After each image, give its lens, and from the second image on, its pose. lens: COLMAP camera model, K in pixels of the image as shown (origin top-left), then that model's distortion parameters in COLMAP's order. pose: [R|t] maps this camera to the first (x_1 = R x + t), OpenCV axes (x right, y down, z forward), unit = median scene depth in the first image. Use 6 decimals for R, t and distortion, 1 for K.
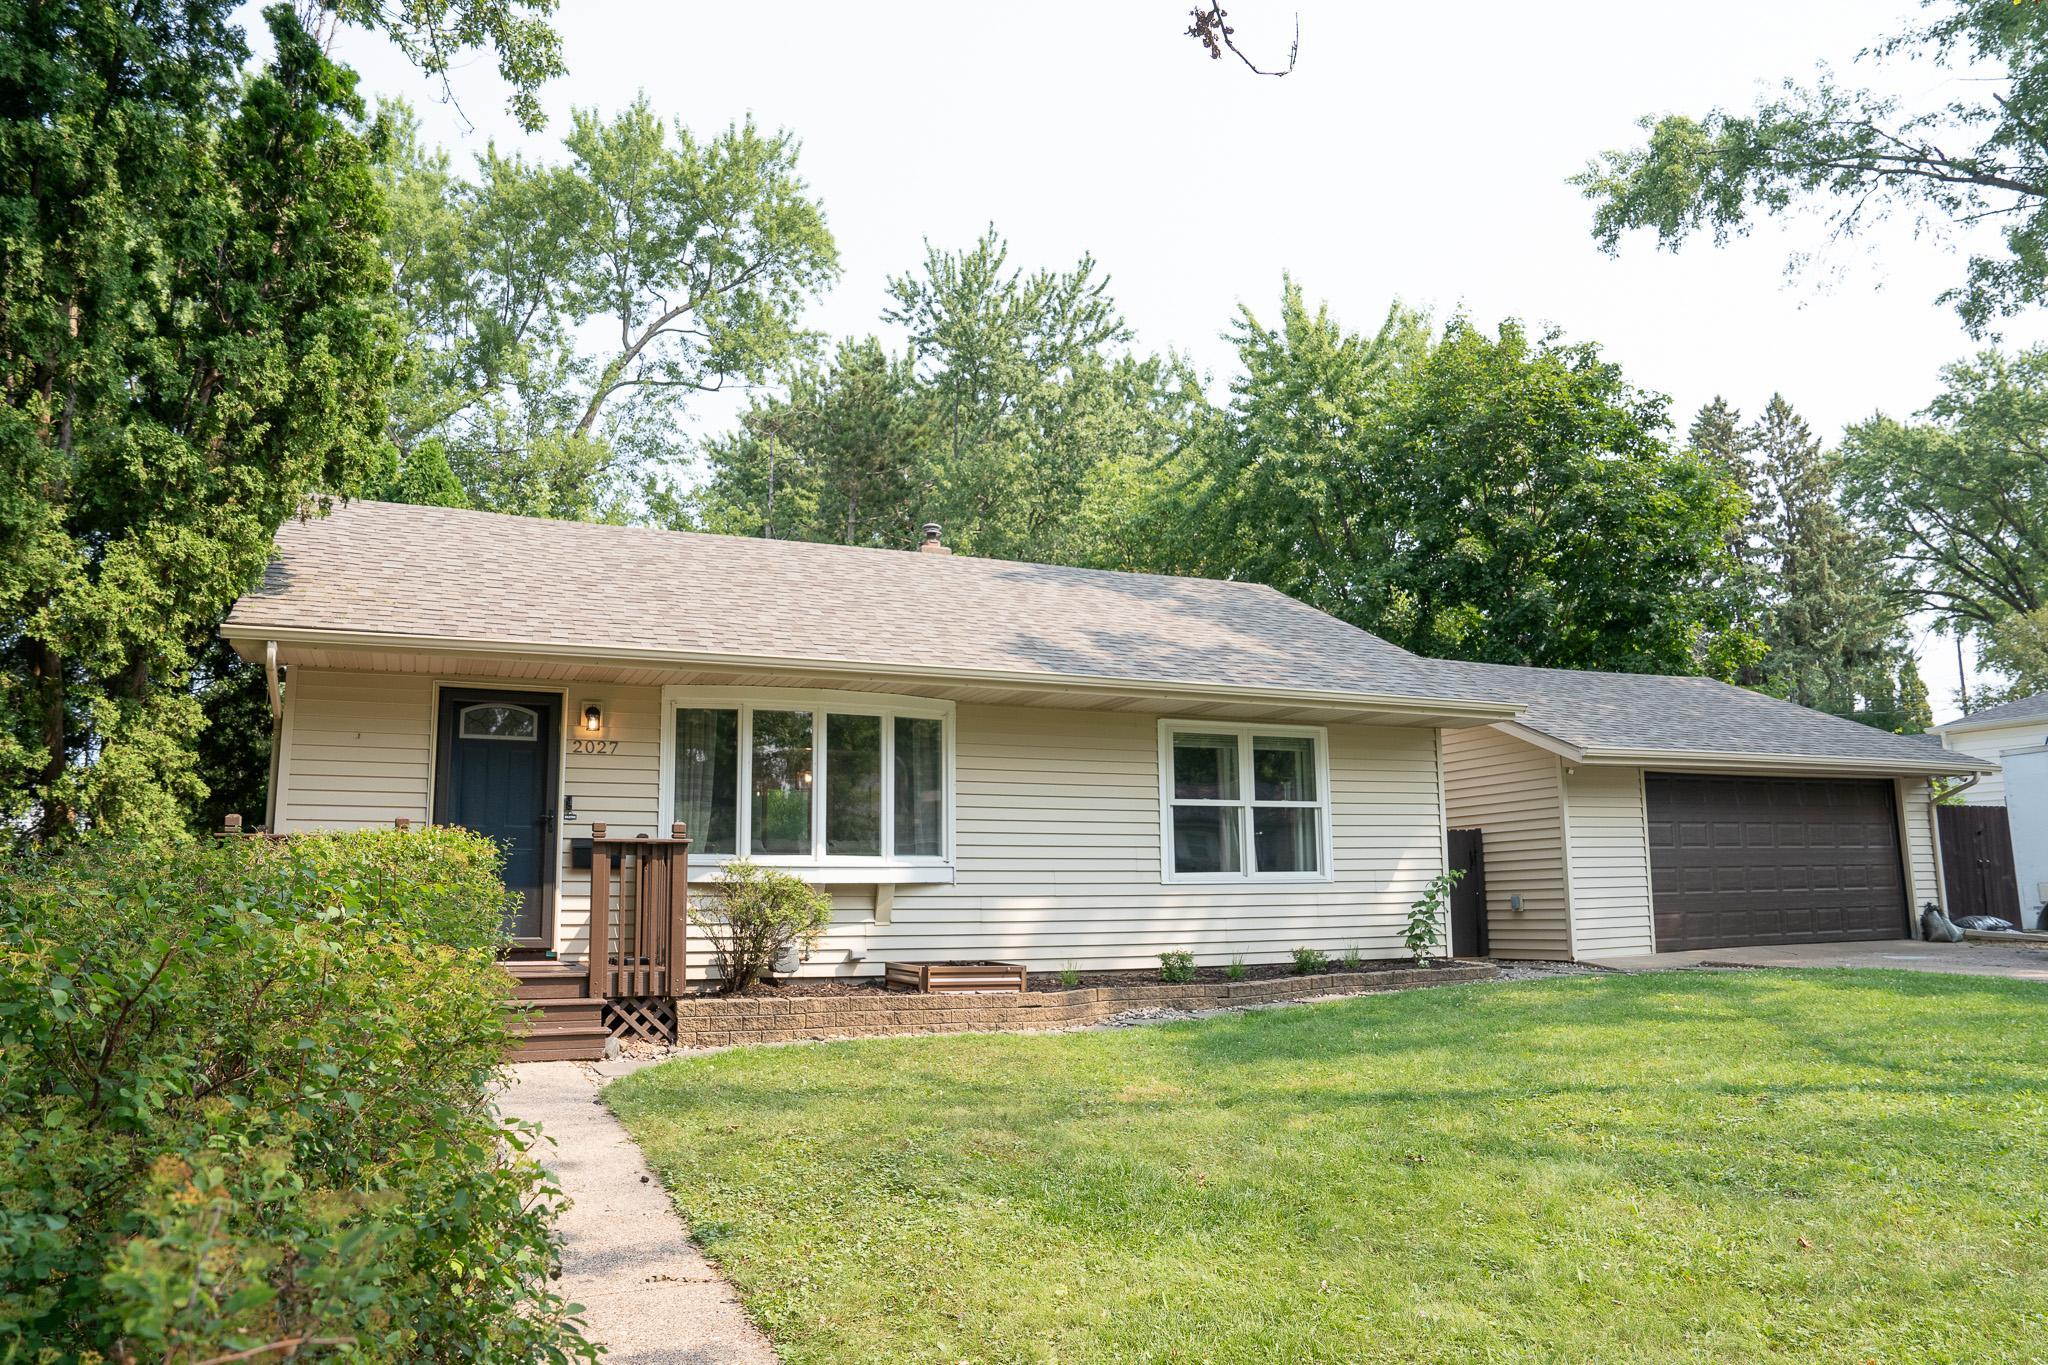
lens RADIAL K [[1405.1, 0, 1024.0], [0, 1405.1, 682.5], [0, 0, 1]] dist [-0.117420, 0.091222]
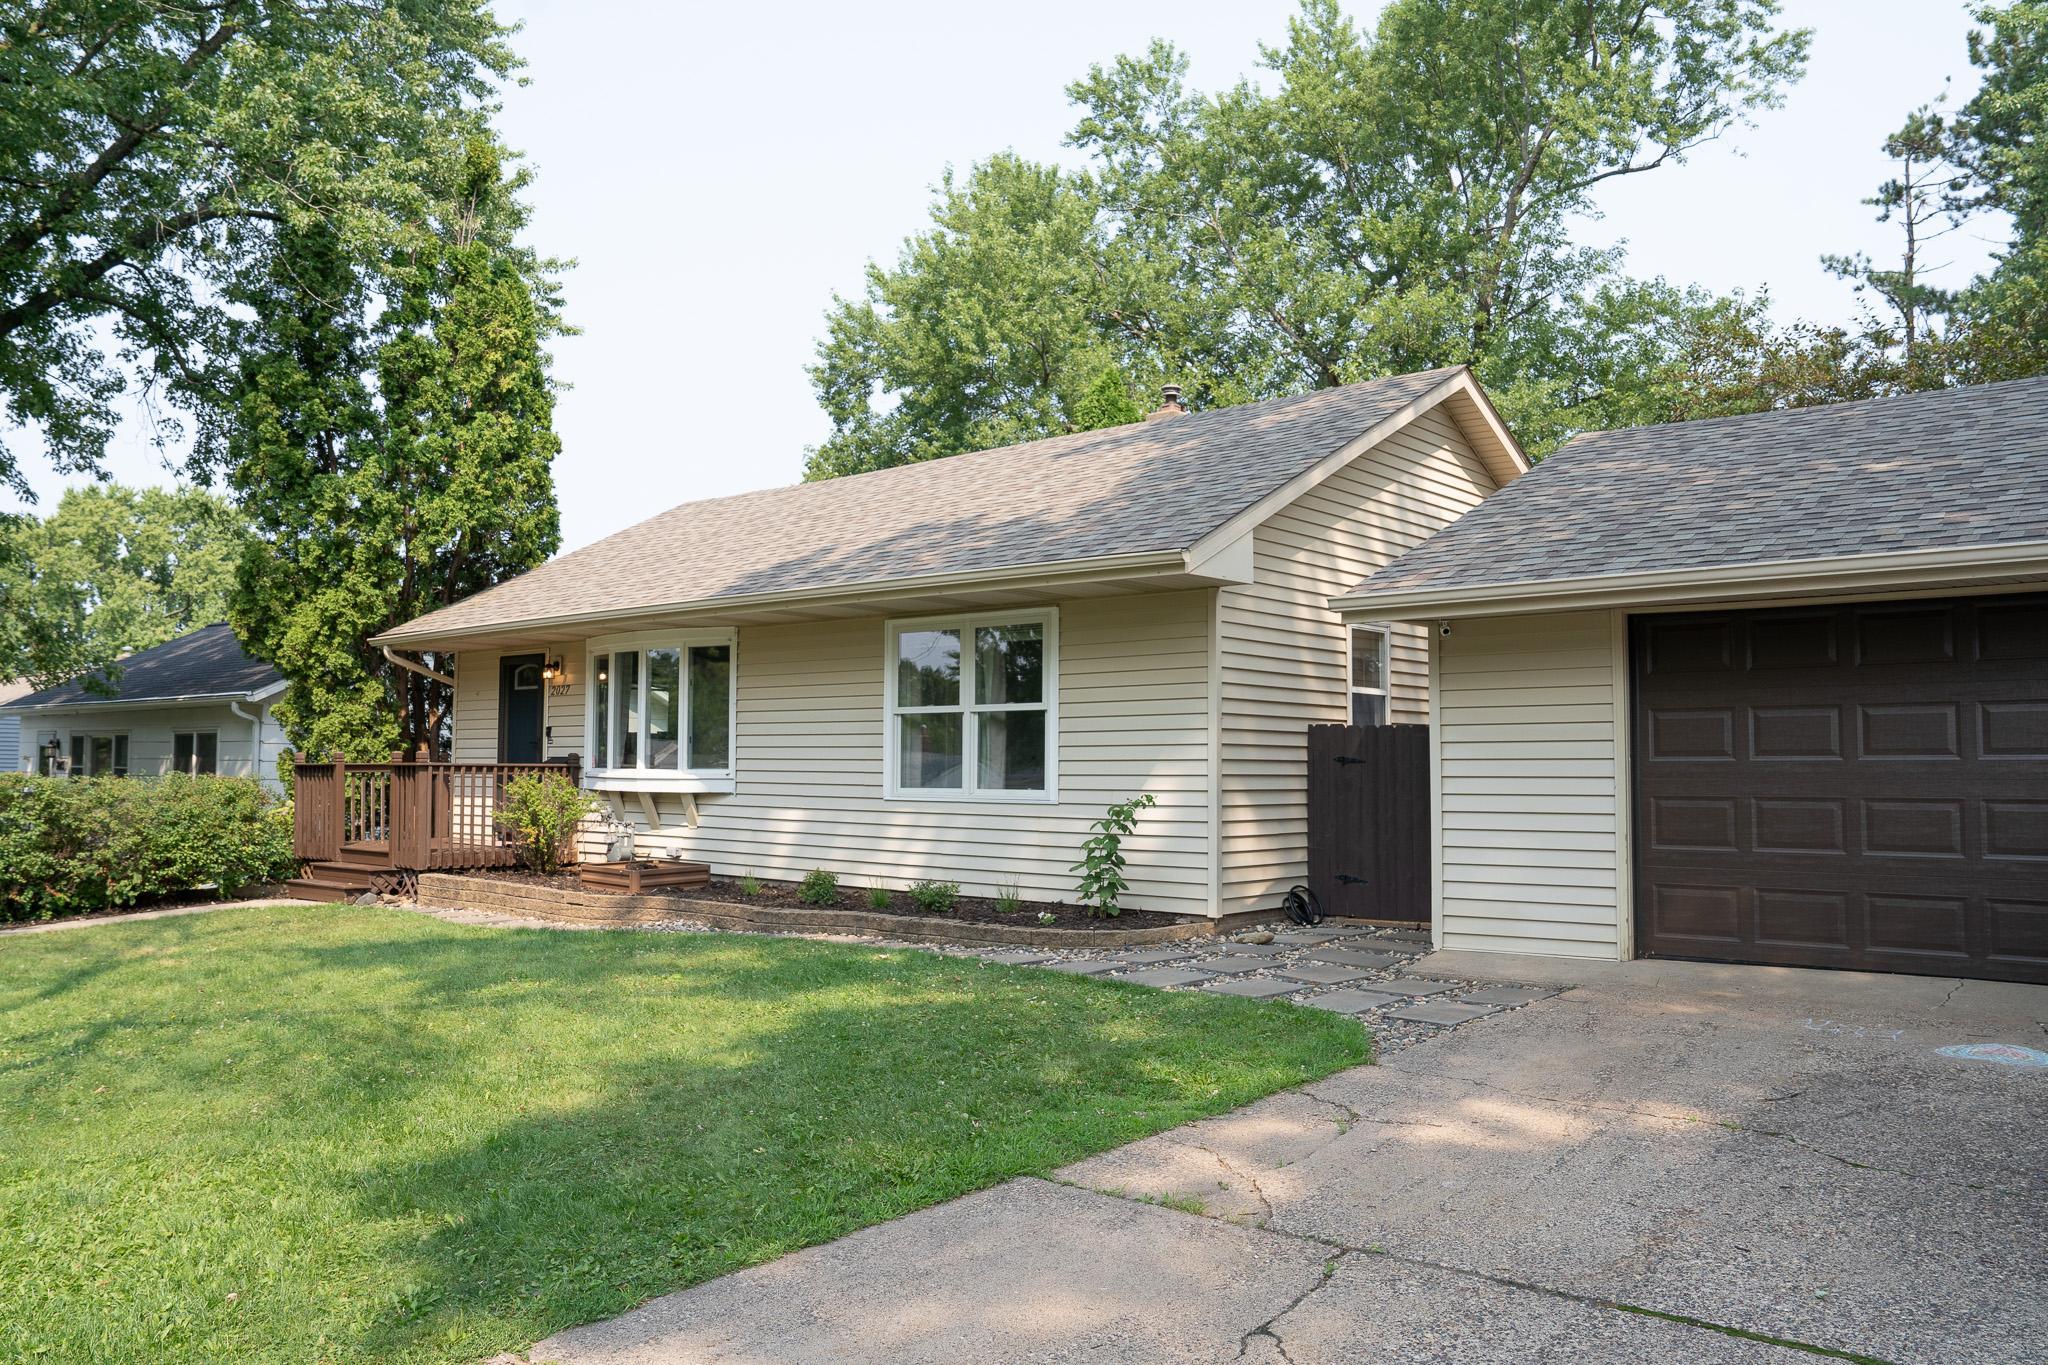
lens RADIAL K [[1534.1, 0, 1024.0], [0, 1534.1, 682.5], [0, 0, 1]] dist [-0.097345, 0.108215]
pose [[0.426756, -0.037726, -0.903580, 1.052596], [0.133197, 0.990855, 0.021539, 0.057059], [0.894504, -0.129546, 0.427878, 0.651959]]
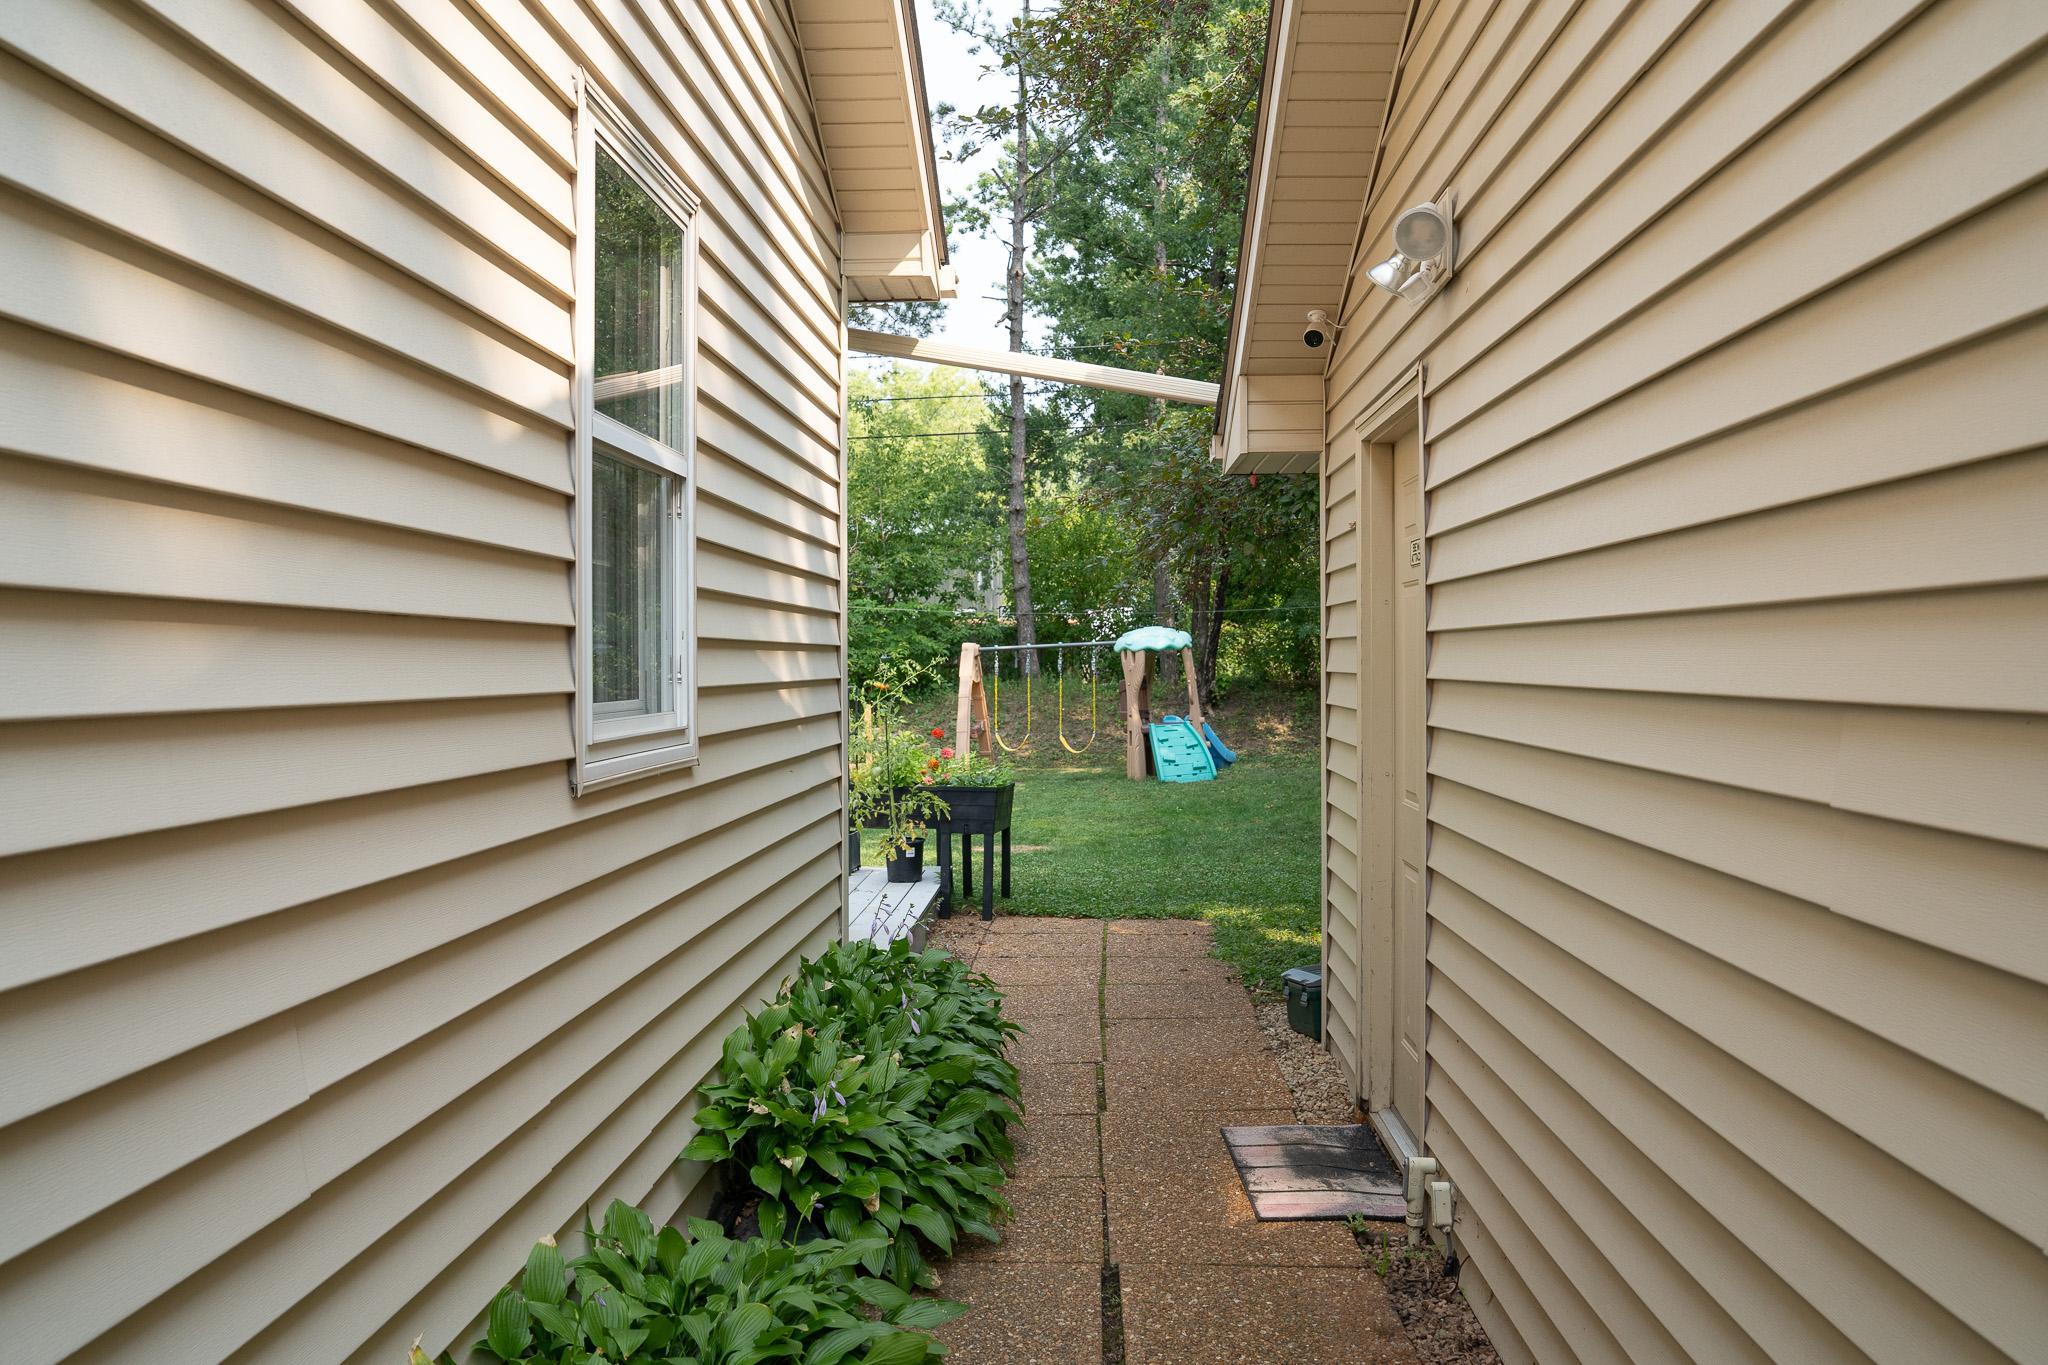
lens RADIAL K [[1534.1, 0, 1024.0], [0, 1534.1, 682.5], [0, 0, 1]] dist [-0.097345, 0.108215]
pose [[0.892321, 0.011778, -0.451248, 0.335859], [0.063015, 0.986621, 0.150361, 0.146441], [0.446981, -0.162605, 0.879640, 1.275747]]
